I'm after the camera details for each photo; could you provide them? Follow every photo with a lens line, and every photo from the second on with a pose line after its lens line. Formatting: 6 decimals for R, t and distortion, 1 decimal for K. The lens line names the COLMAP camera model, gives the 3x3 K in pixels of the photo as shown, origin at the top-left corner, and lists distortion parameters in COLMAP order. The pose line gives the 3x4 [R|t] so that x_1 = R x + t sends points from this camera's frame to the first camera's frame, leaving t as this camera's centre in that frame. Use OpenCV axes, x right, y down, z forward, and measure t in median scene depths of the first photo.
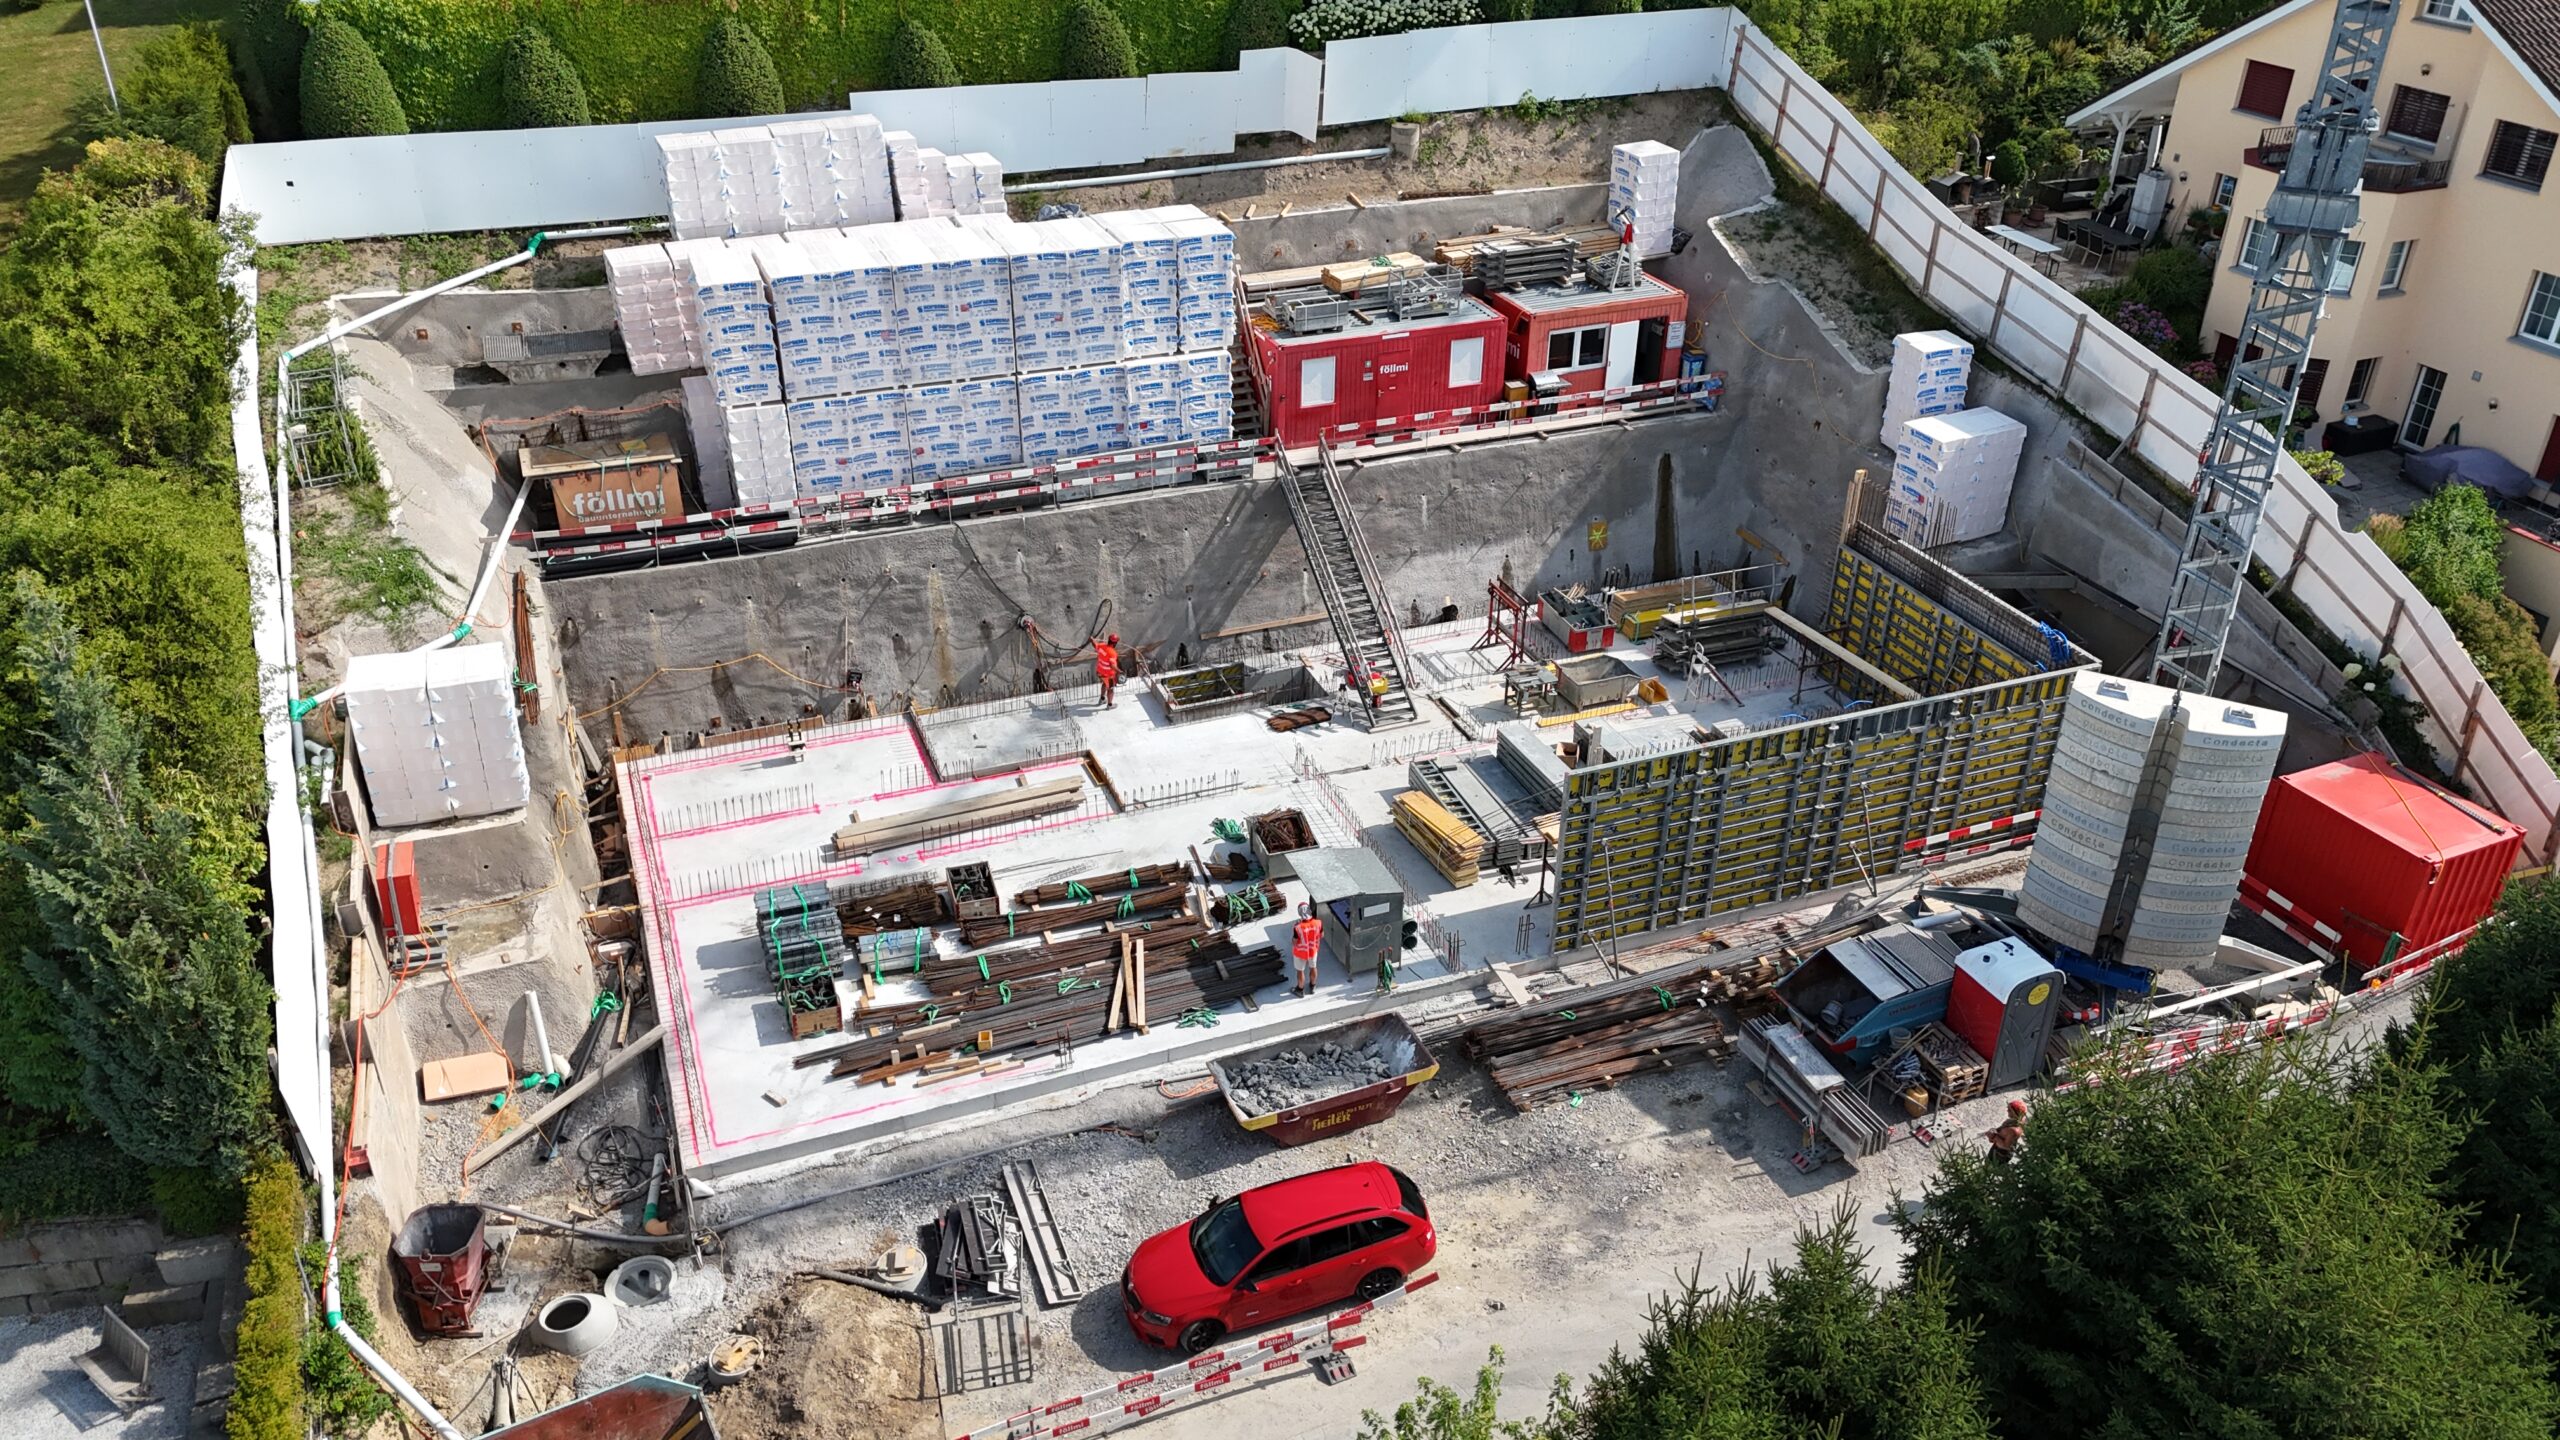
lens RADIAL K [[1901.3, 0, 1280.0], [0, 1901.3, 720.0], [0, 0, 1]] dist [0.002733, 0.000649]
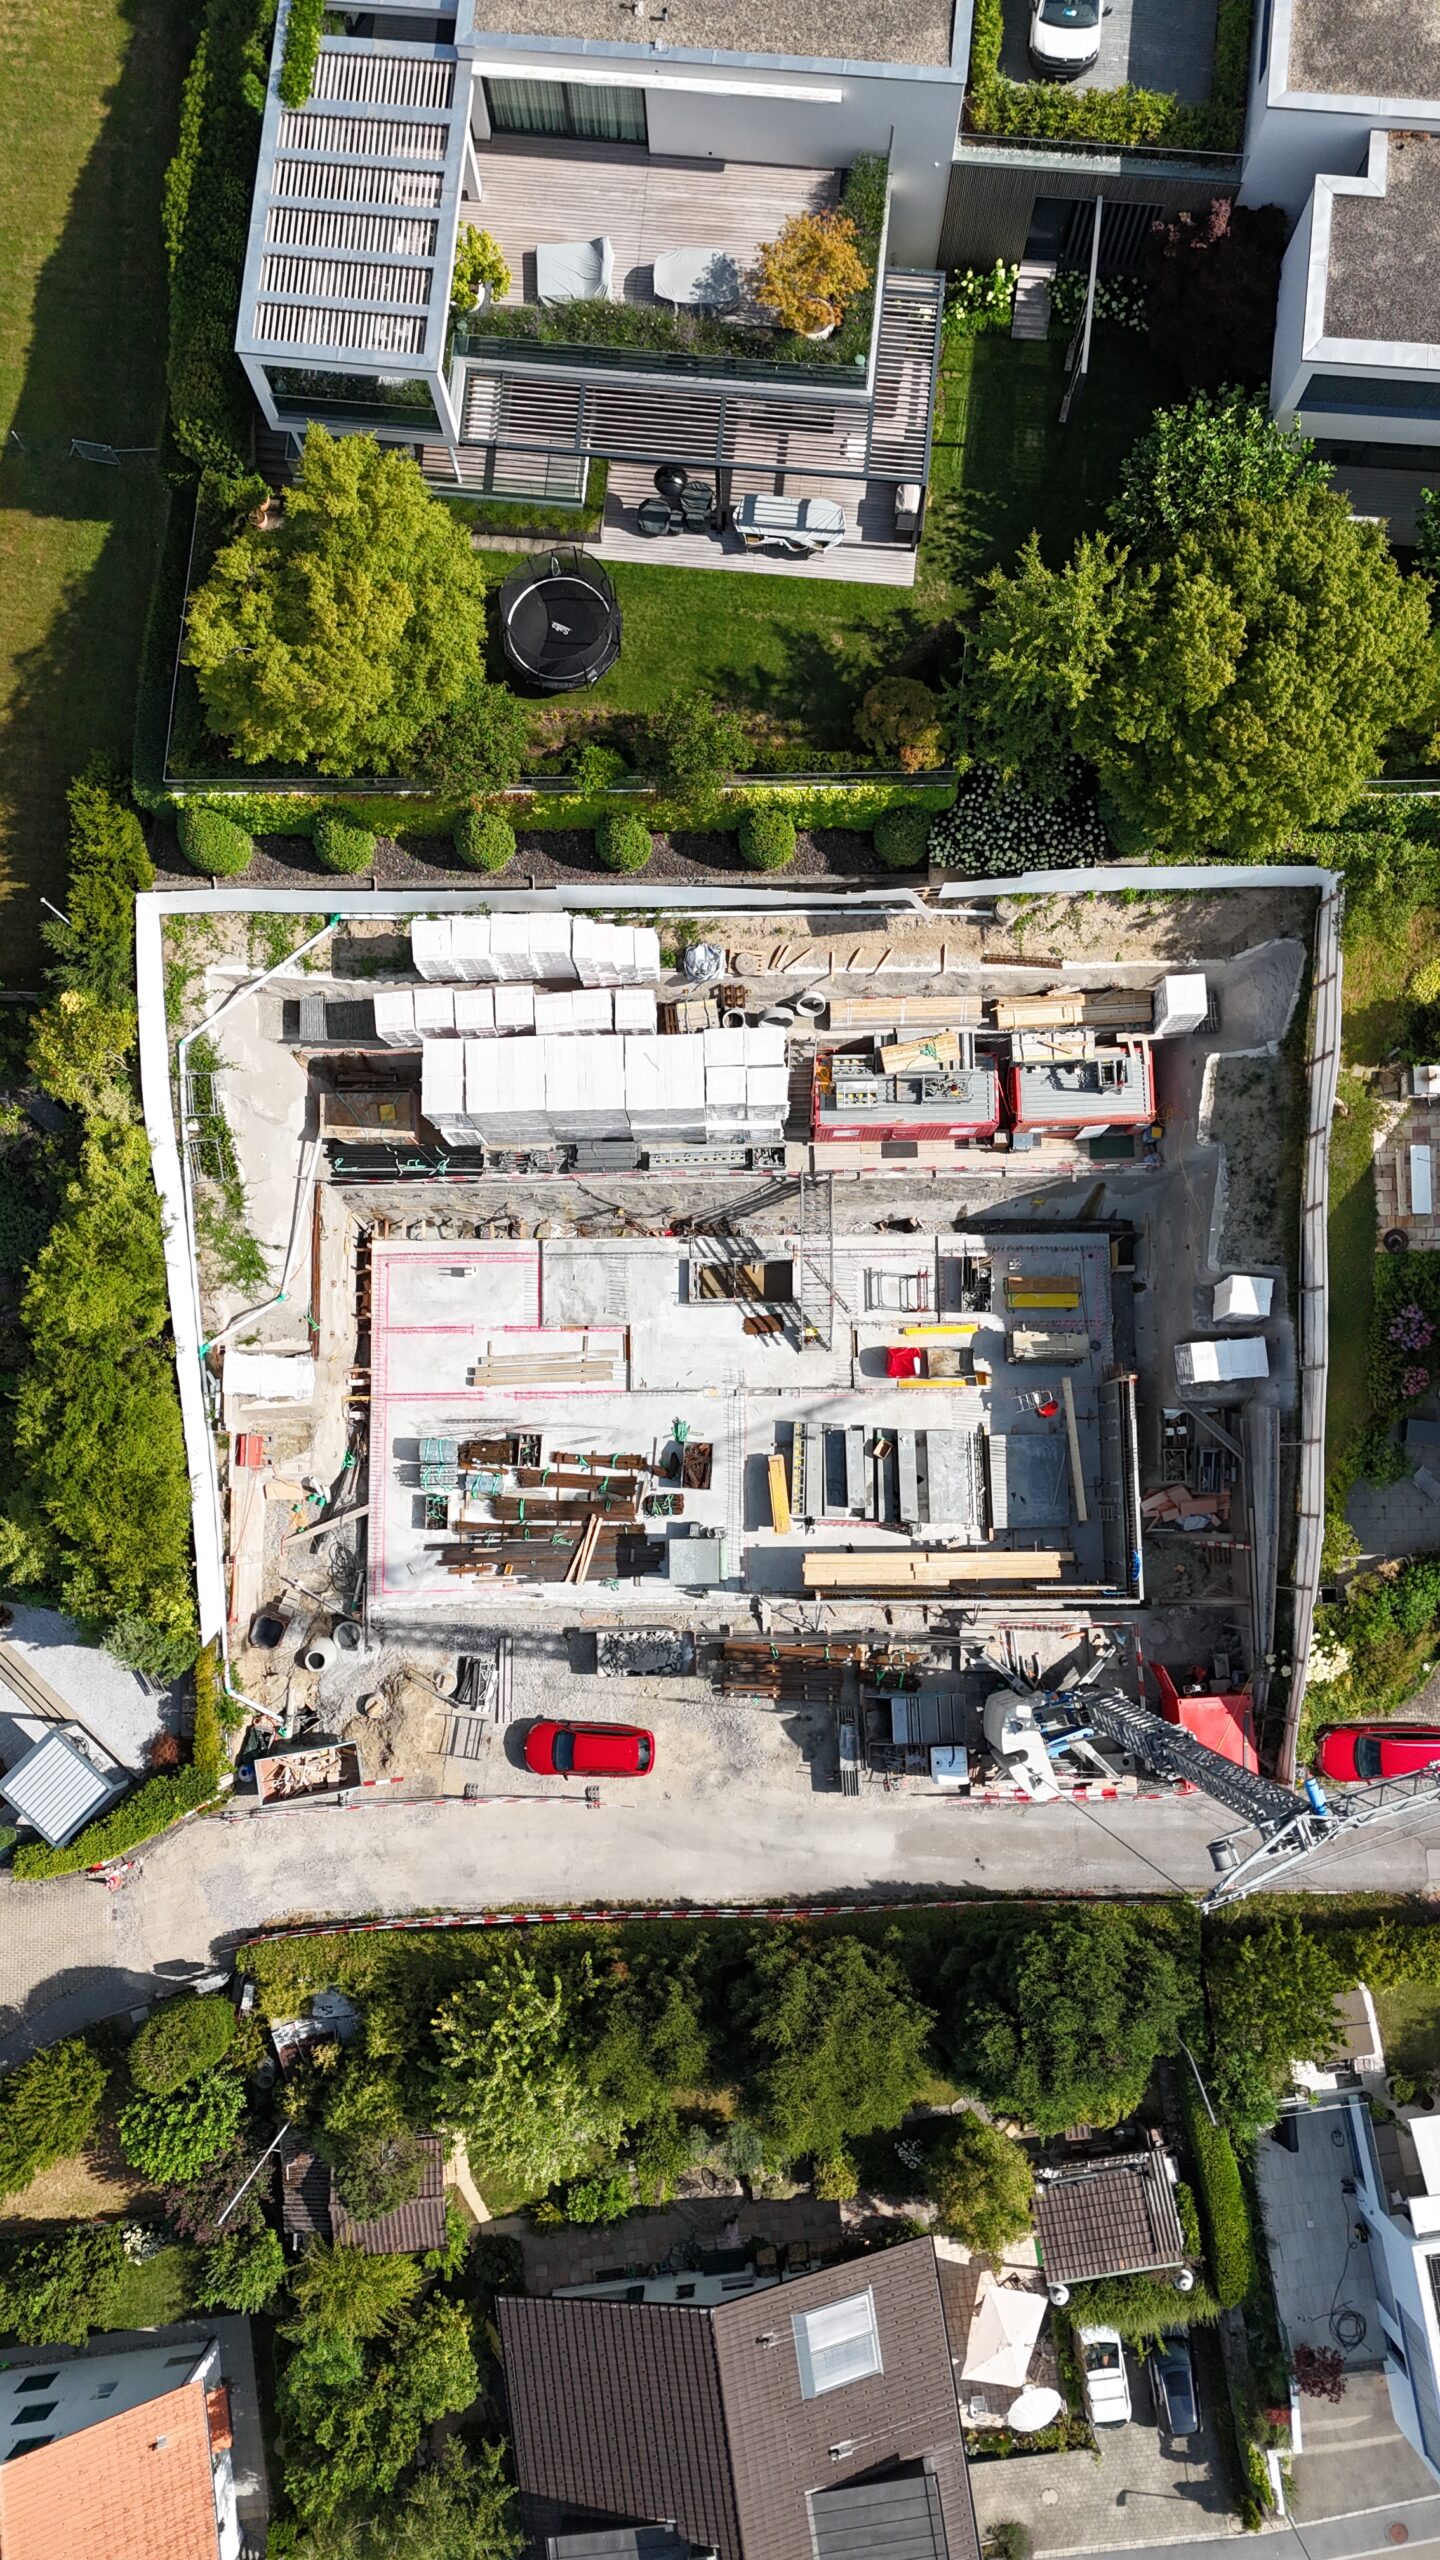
lens RADIAL K [[1901.3, 0, 720.0], [0, 1901.3, 1280.0], [0, 0, 1]] dist [0.002733, 0.000649]
pose [[0.932982, 0.354071, -0.064633, 0.081612], [-0.156128, 0.559931, 0.813696, -1.636420], [0.324296, -0.749073, 0.577686, 0.084035]]
